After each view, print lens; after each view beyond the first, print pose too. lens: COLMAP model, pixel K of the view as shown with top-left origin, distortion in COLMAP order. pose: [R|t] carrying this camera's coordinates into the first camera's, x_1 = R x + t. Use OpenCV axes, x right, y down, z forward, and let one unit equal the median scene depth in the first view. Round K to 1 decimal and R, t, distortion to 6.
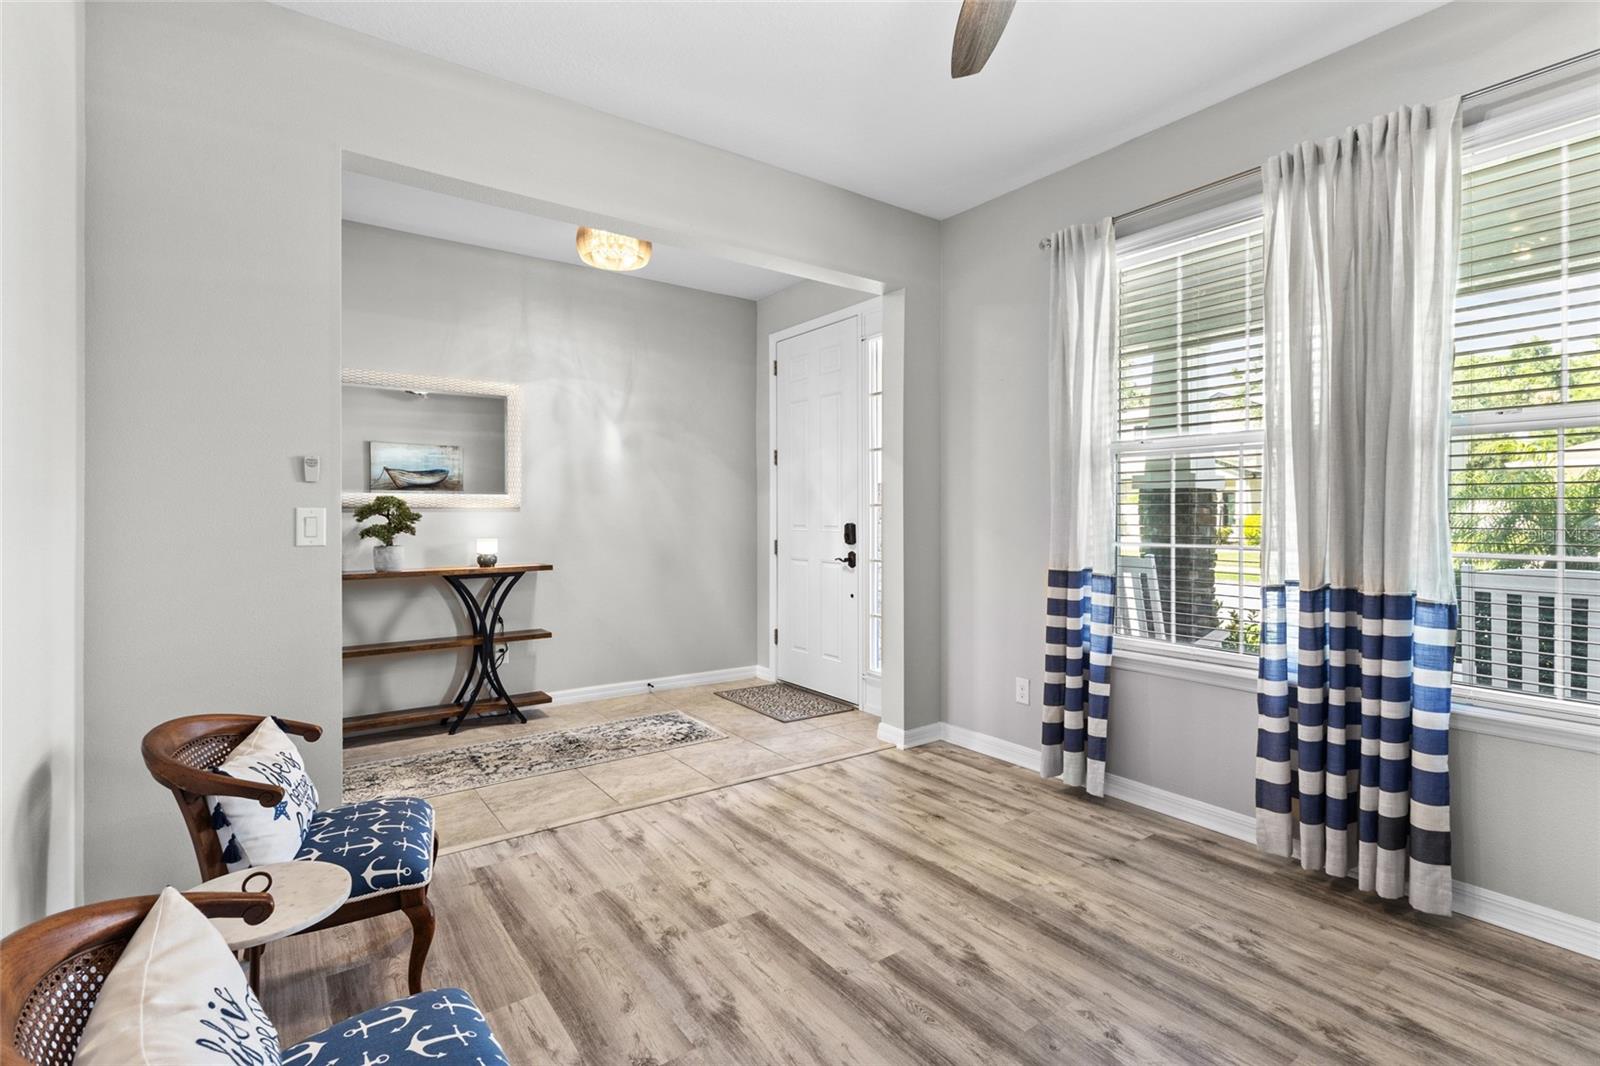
lens RADIAL K [[745.1, 0, 802.2], [0, 745.1, 519.2], [0, 0, 1]] dist [0.002096, 0.002760]
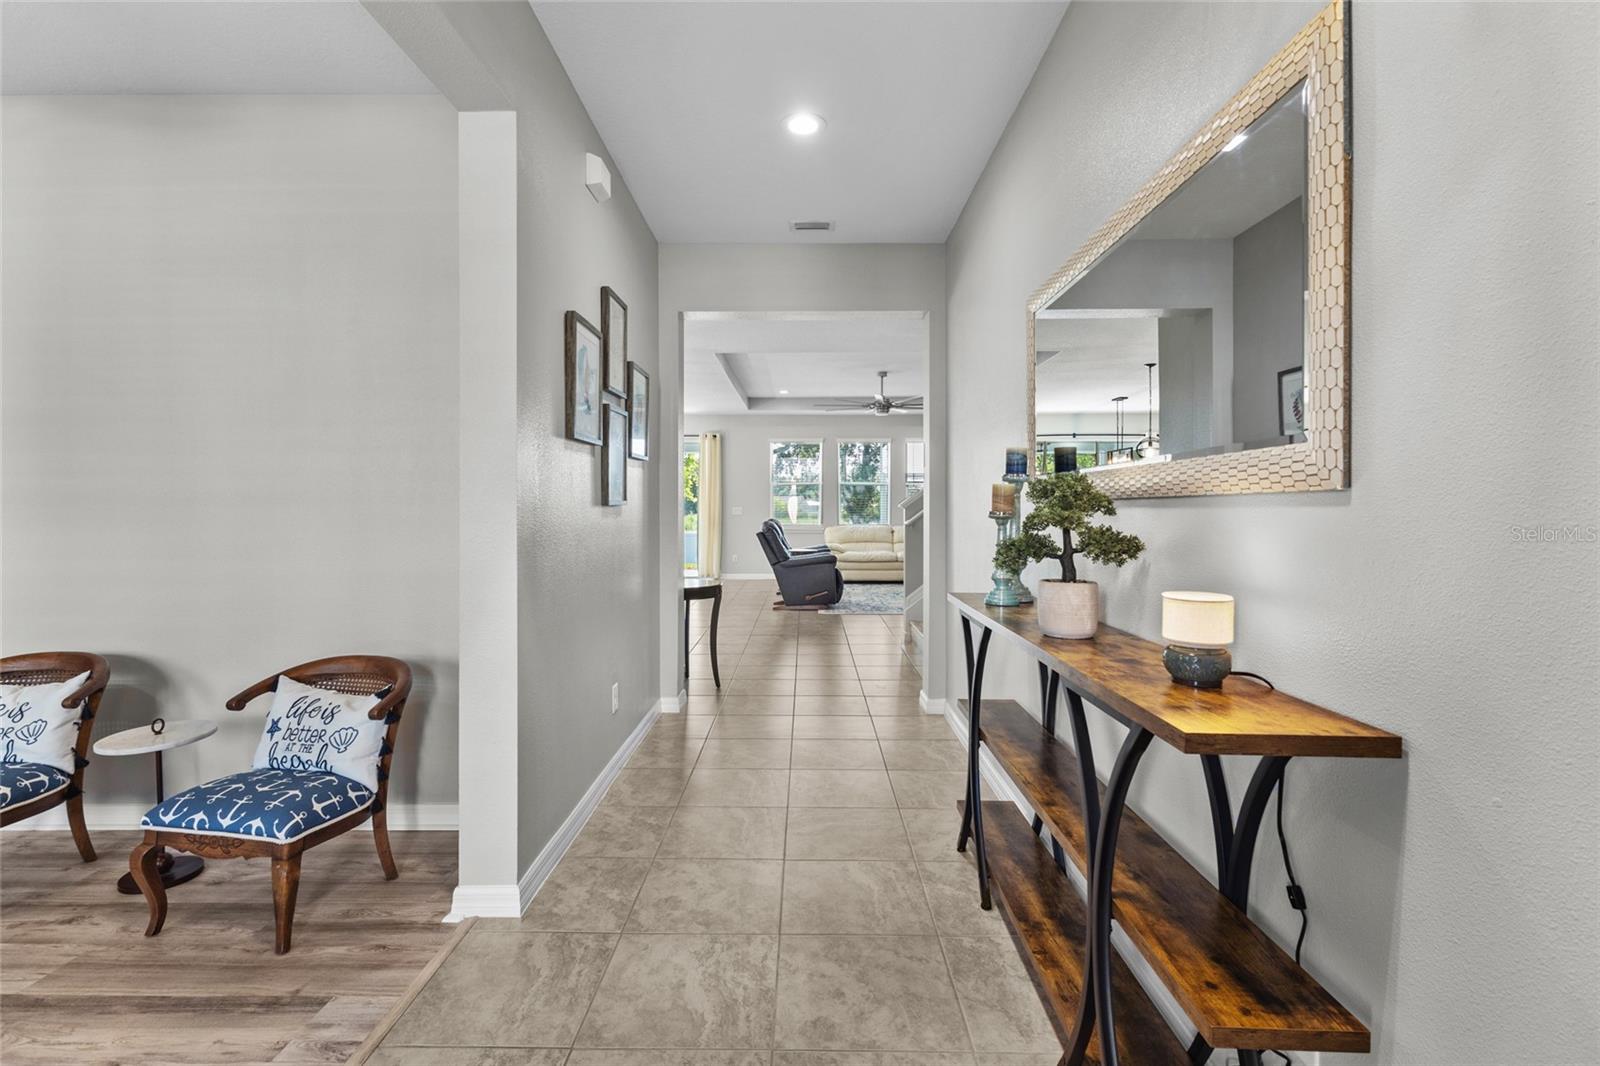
lens RADIAL K [[745.1, 0, 788.7], [0, 745.1, 520.2], [0, 0, 1]] dist [0.002096, 0.002760]
pose [[-0.606225, 0.003837, -0.795284, -0.161522], [-0.003186, 0.999969, 0.007253, -0.003135], [0.795287, 0.006931, -0.606194, 2.150126]]
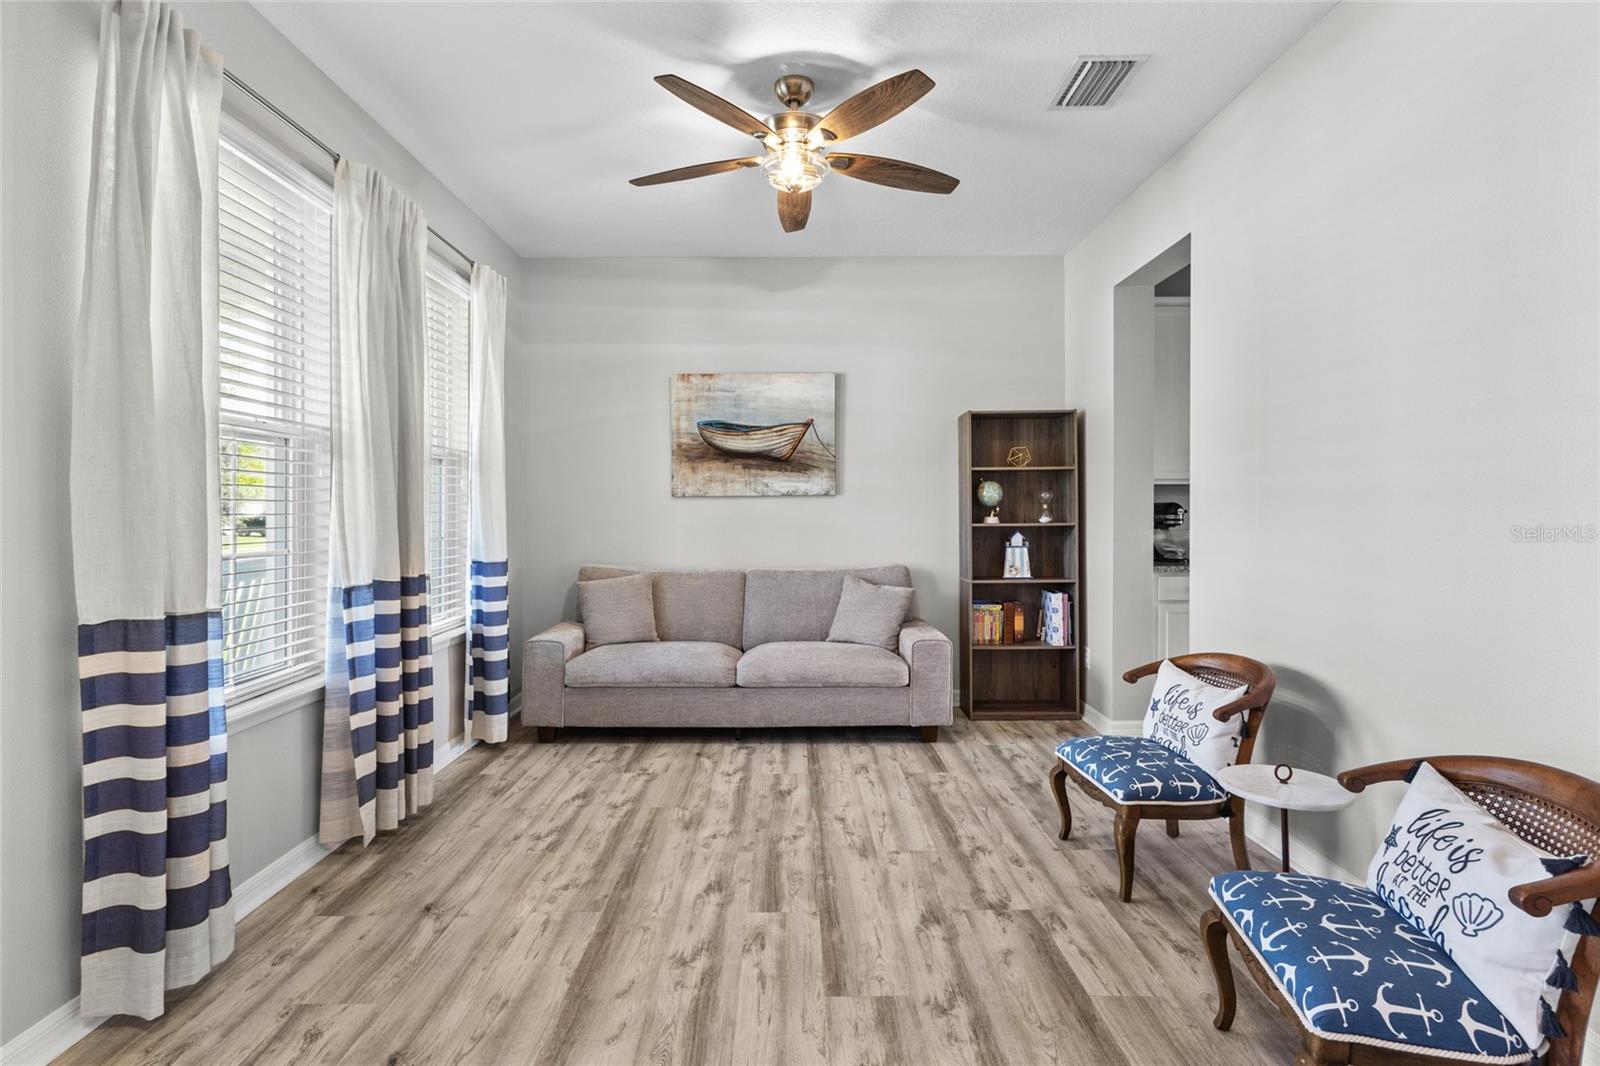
lens RADIAL K [[745.1, 0, 777.0], [0, 745.1, 506.3], [0, 0, 1]] dist [0.002096, 0.002760]
pose [[-0.800539, 0.004414, 0.599265, -0.547205], [0.006568, 0.999977, 0.001408, -0.019130], [-0.599245, 0.005064, -0.800550, 1.820445]]
